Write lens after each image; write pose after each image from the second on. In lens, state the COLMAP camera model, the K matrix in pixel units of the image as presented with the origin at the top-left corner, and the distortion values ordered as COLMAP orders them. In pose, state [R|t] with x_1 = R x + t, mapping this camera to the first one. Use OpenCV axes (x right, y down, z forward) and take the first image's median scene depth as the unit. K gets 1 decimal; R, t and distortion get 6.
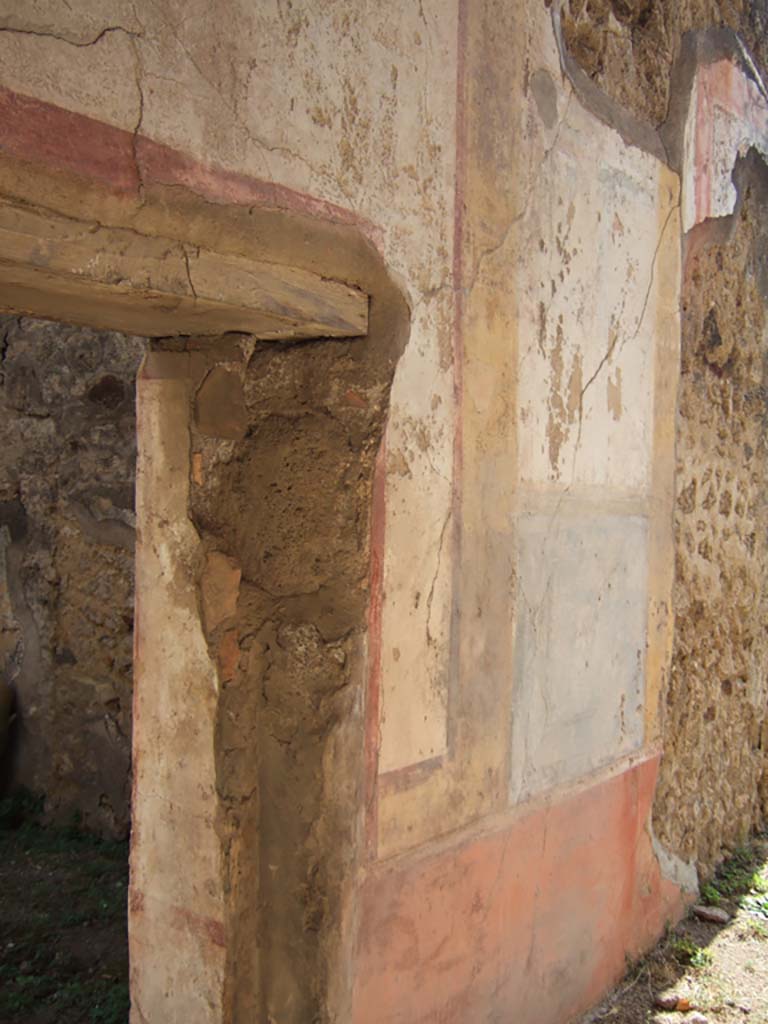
lens RADIAL K [[1093.2, 0, 388.7], [0, 1093.2, 512.1], [0, 0, 1]] dist [-0.051817, 0.000000]
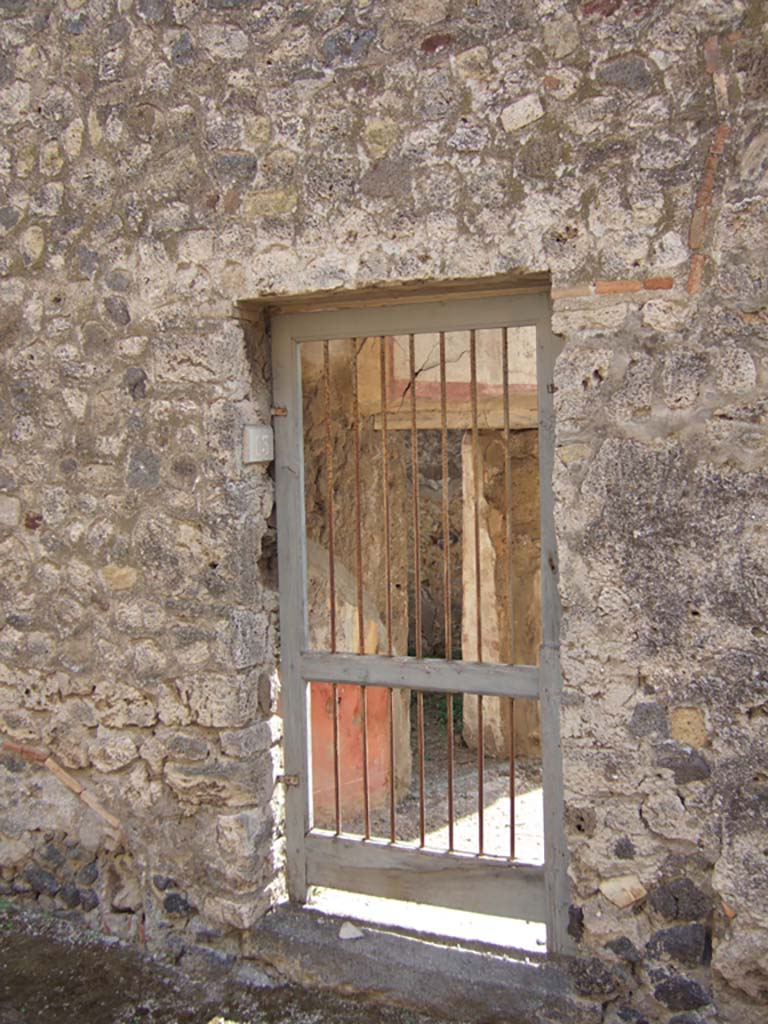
lens RADIAL K [[1093.2, 0, 386.4], [0, 1093.2, 512.8], [0, 0, 1]] dist [-0.051817, 0.000000]
pose [[0.978718, -0.012890, -0.204804, 0.137980], [0.026220, 0.997700, 0.062503, -0.127694], [0.203527, -0.066543, 0.976805, -1.700338]]
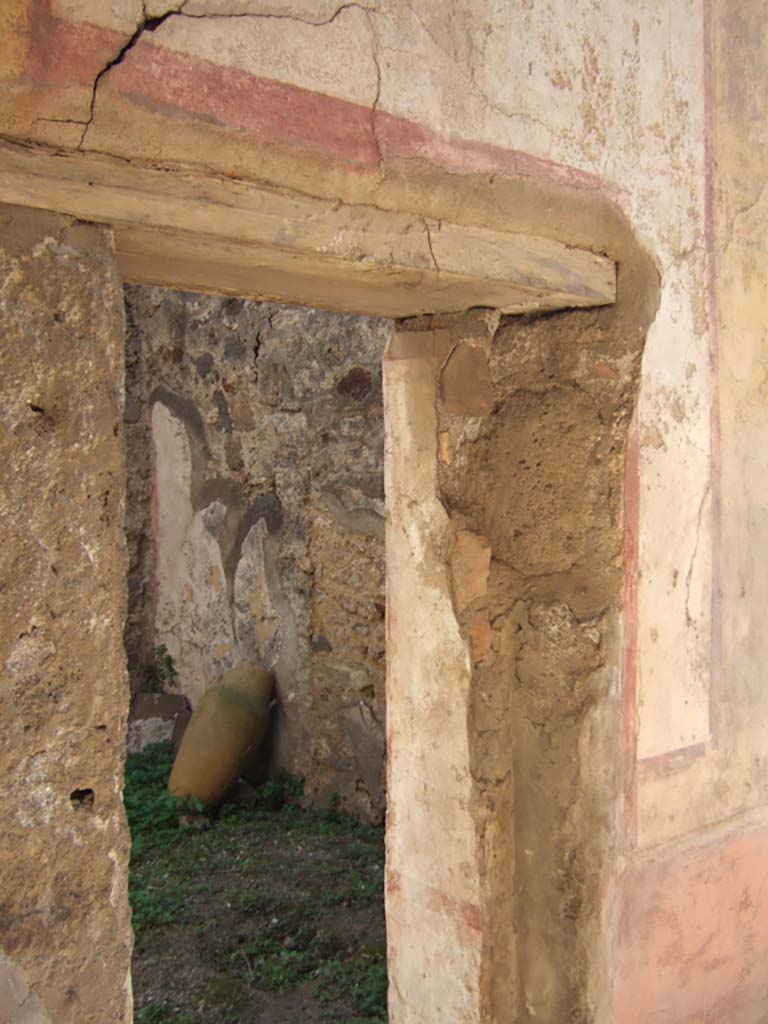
lens RADIAL K [[1093.2, 0, 384.8], [0, 1093.2, 513.9], [0, 0, 1]] dist [-0.051817, 0.000000]
pose [[0.973676, -0.021929, -0.226881, -0.003995], [0.023412, 0.999719, 0.003843, 0.015016], [0.226733, -0.009054, 0.973915, 0.018603]]
